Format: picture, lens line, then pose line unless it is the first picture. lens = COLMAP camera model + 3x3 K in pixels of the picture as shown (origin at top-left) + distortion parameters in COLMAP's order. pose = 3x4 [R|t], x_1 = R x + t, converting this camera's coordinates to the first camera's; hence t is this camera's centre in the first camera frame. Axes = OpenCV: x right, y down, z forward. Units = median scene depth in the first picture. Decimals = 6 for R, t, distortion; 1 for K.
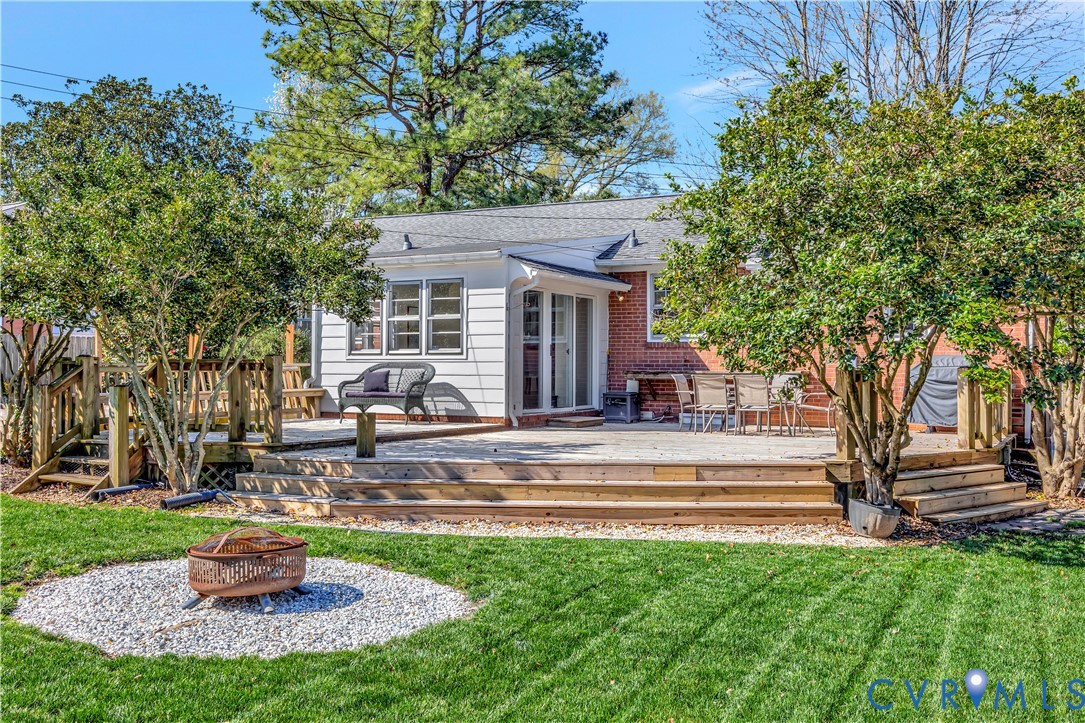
lens RADIAL K [[997.3, 0, 543.7], [0, 997.3, 359.5], [0, 0, 1]] dist [-0.065684, 0.000000]
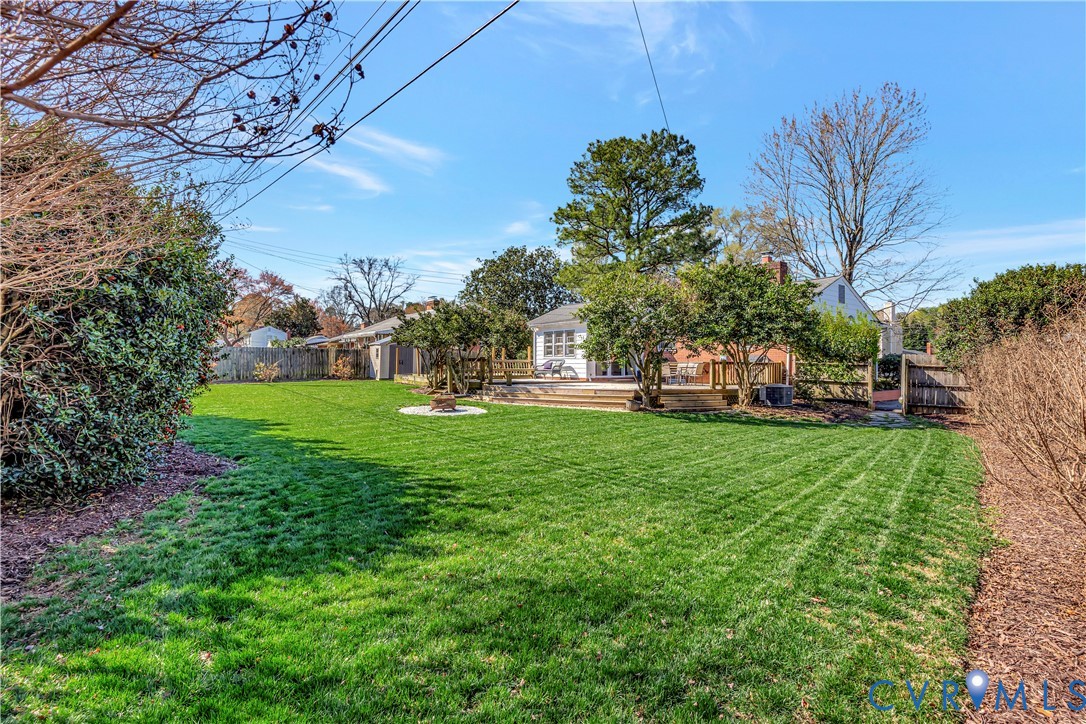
lens RADIAL K [[536.6, 0, 541.4], [0, 536.6, 366.6], [0, 0, 1]] dist [0.000501, 0.000001]
pose [[0.894095, -0.002730, -0.447869, 0.529750], [0.007542, 0.999931, 0.008962, 0.010317], [0.447814, -0.011391, 0.894054, -0.431578]]
